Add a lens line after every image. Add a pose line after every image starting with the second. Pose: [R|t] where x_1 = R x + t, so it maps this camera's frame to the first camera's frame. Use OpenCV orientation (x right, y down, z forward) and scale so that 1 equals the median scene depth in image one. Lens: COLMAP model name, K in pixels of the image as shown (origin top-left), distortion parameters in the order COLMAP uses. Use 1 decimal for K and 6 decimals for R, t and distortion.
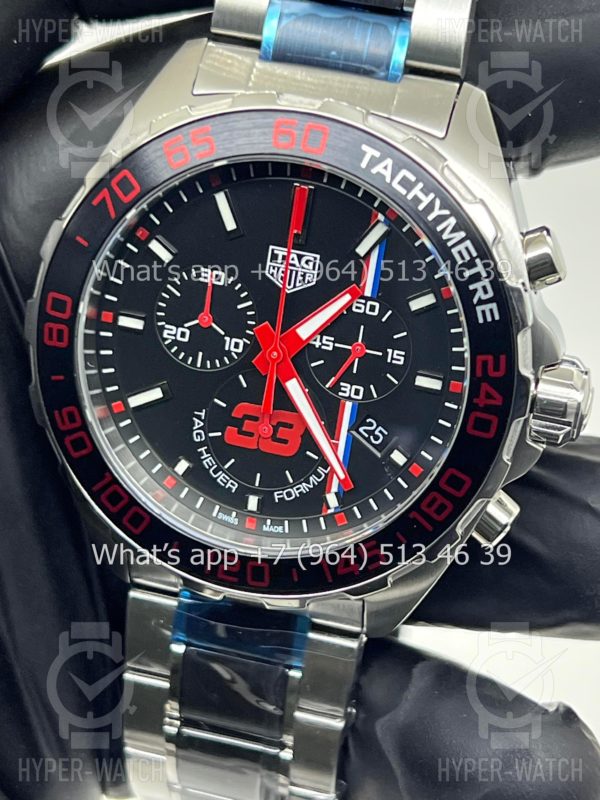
lens RADIAL K [[1885.5, 0, 300.0], [0, 1885.5, 400.0], [0, 0, 1]] dist [0.234456, 0.212972]
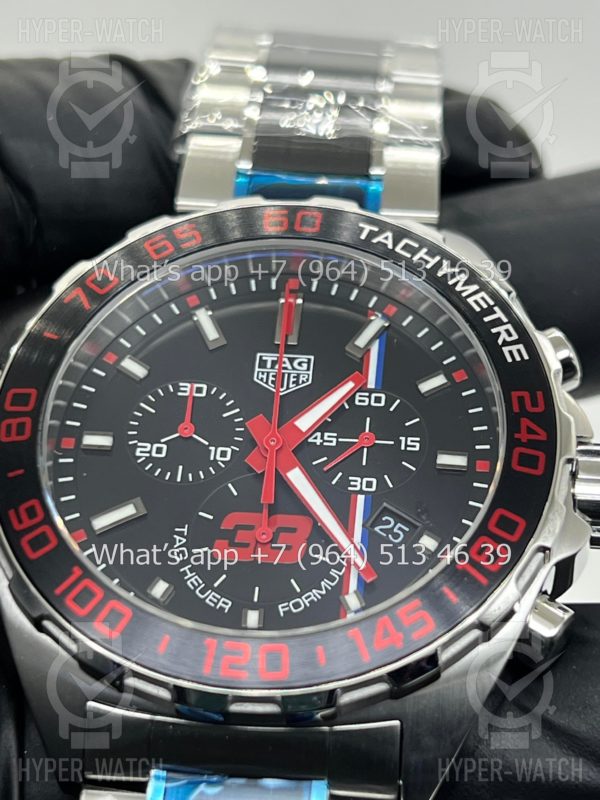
lens RADIAL K [[1885.5, 0, 300.0], [0, 1885.5, 400.0], [0, 0, 1]] dist [0.234456, 0.212972]
pose [[0.982707, 0.036369, 0.181562, -0.159024], [0.097127, 0.733565, -0.672643, 0.545067], [-0.157651, 0.678645, 0.717347, 0.359904]]
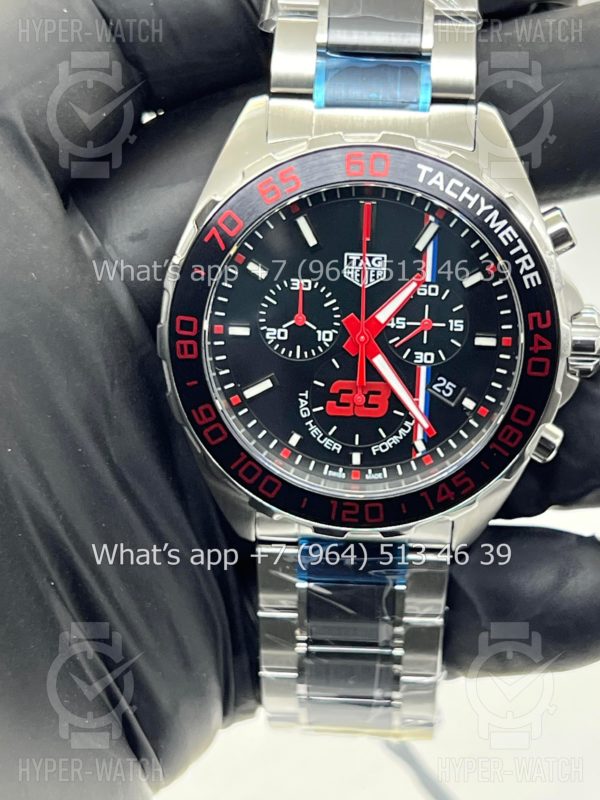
lens RADIAL K [[1885.5, 0, 300.0], [0, 1885.5, 400.0], [0, 0, 1]] dist [0.234456, 0.212972]
pose [[0.976472, -0.156082, 0.148796, -0.247016], [0.155314, 0.987722, 0.016845, -0.010948], [-0.149598, 0.006661, 0.988724, -0.238532]]
